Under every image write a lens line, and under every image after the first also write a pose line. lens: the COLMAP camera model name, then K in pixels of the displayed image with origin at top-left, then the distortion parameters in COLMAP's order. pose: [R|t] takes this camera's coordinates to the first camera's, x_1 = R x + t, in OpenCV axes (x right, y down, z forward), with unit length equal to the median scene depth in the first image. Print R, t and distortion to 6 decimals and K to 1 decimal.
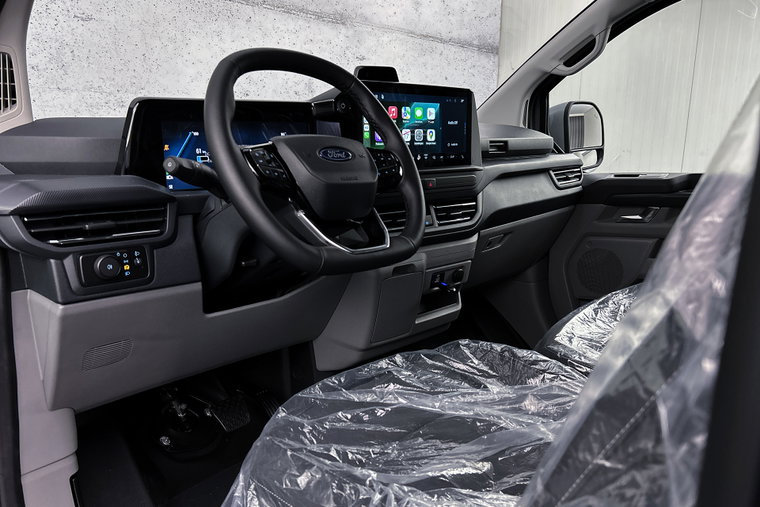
lens RADIAL K [[571.7, 0, 358.3], [0, 571.7, 286.8], [0, 0, 1]] dist [0.010445, -0.024329]
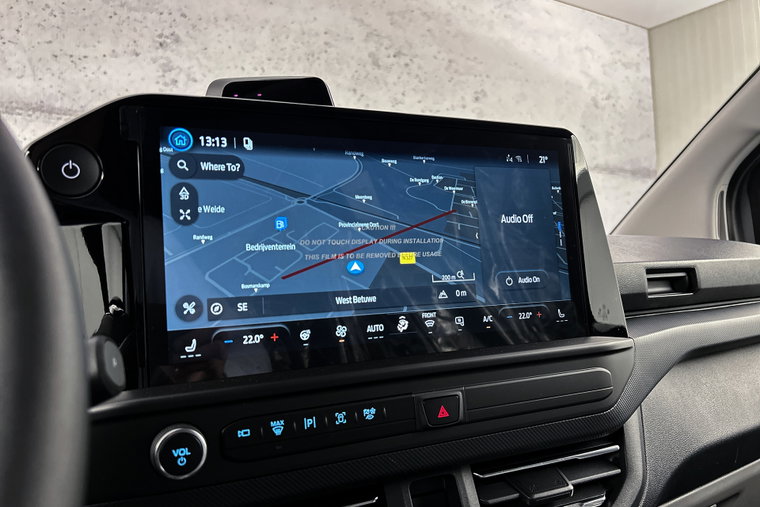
lens RADIAL K [[571.7, 0, 375.0], [0, 571.7, 260.1], [0, 0, 1]] dist [0.010445, -0.024329]
pose [[0.968945, -0.055153, -0.241049, 0.162402], [-0.017258, 0.957350, -0.288416, -0.161340], [0.246675, 0.283620, 0.926667, 0.661800]]
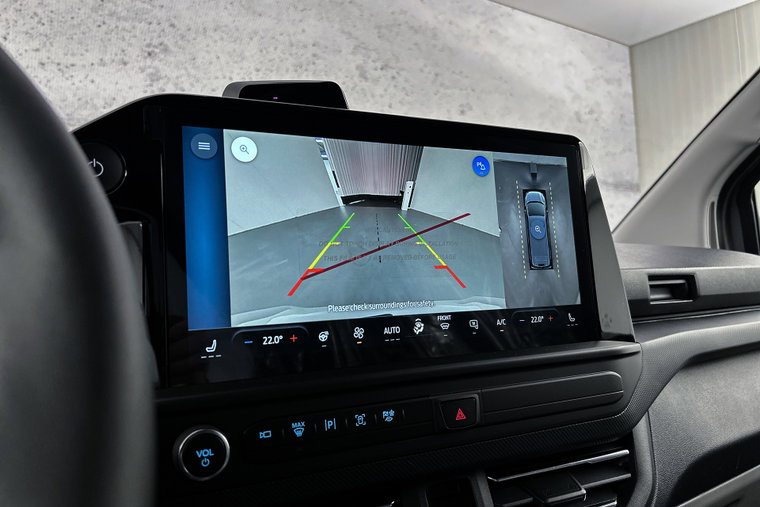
lens RADIAL K [[571.7, 0, 372.2], [0, 571.7, 255.2], [0, 0, 1]] dist [0.010445, -0.024329]
pose [[0.974741, -0.056116, -0.216174, 0.145399], [-0.015447, 0.948664, -0.315910, -0.156274], [0.222804, 0.311269, 0.923834, 0.658599]]
